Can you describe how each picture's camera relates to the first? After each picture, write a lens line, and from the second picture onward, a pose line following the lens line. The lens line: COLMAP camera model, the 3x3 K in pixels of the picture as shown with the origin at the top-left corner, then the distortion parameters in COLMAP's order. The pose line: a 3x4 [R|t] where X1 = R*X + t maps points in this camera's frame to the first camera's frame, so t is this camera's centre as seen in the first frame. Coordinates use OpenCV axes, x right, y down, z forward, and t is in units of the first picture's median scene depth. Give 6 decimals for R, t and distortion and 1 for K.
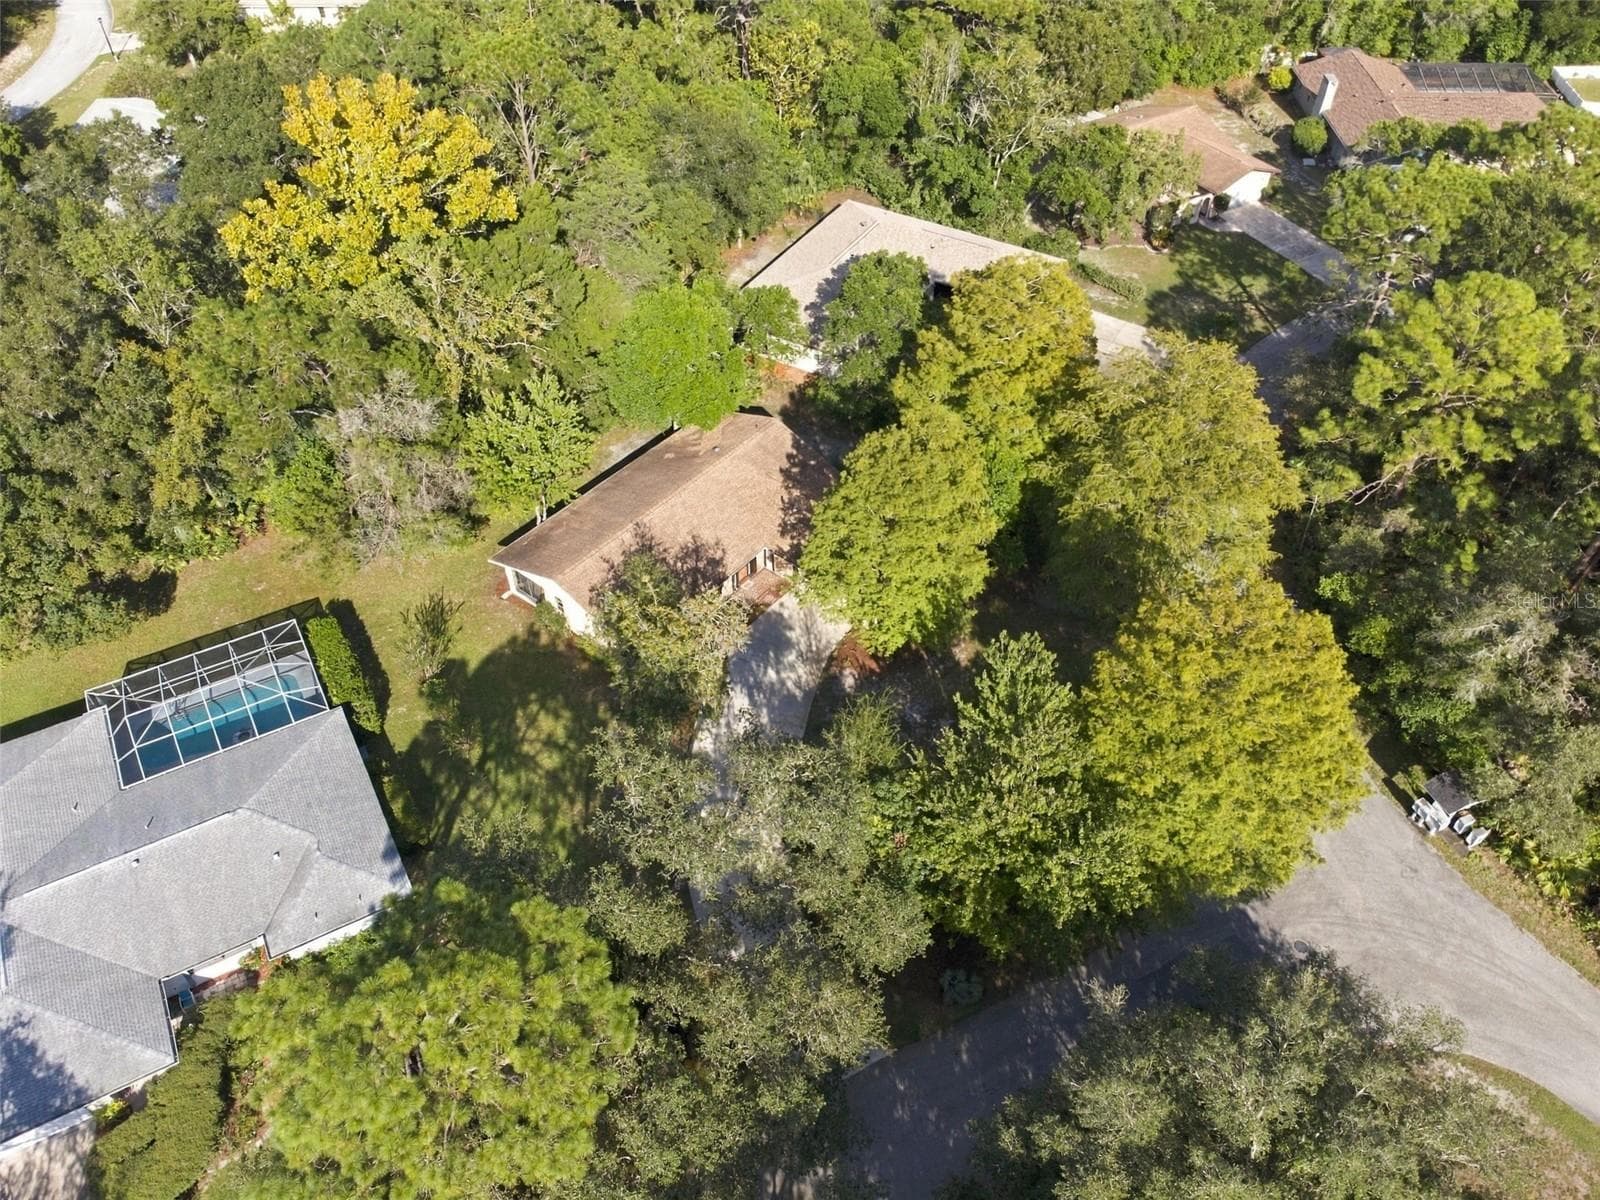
lens RADIAL K [[1134.5, 0, 798.0], [0, 1134.5, 599.7], [0, 0, 1]] dist [0.003490, 0.005836]
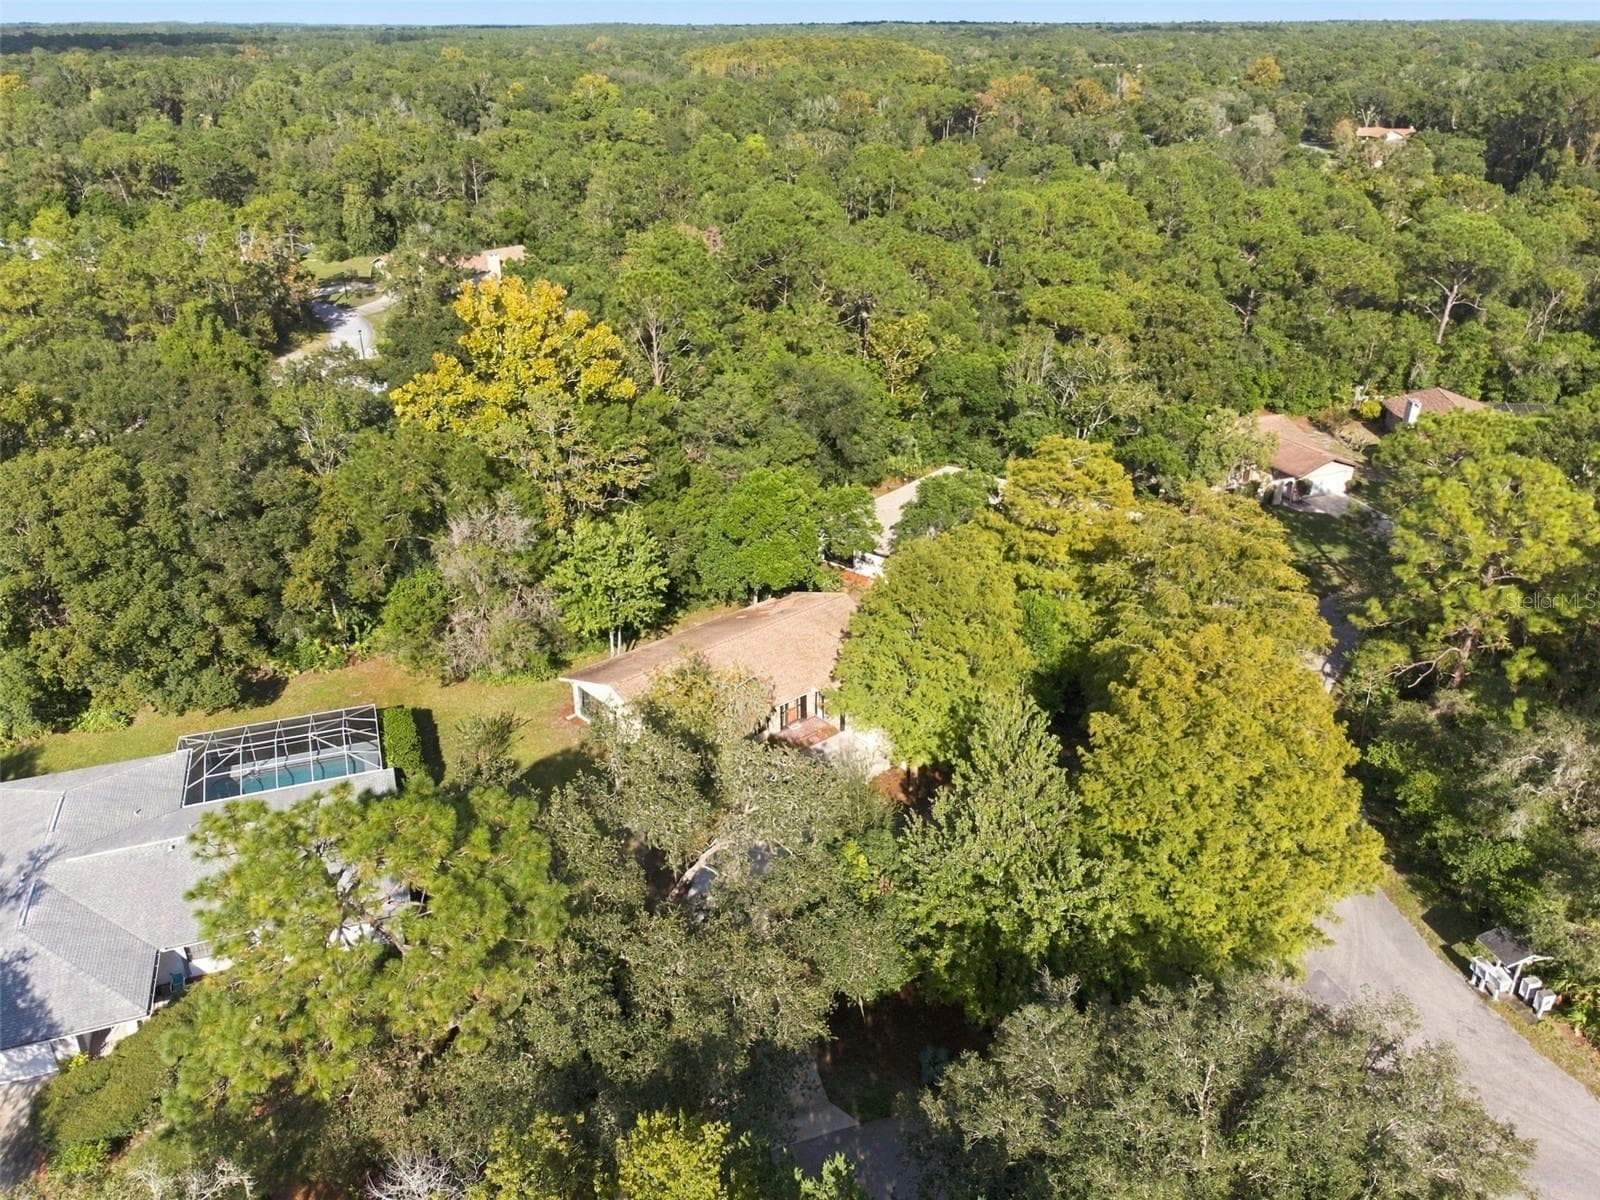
lens RADIAL K [[1134.5, 0, 801.7], [0, 1134.5, 613.7], [0, 0, 1]] dist [0.003490, 0.005836]
pose [[0.987934, 0.069560, -0.138375, 0.103224], [-0.110617, 0.942260, -0.316087, 0.229262], [0.108399, 0.327579, 0.938585, -0.004770]]
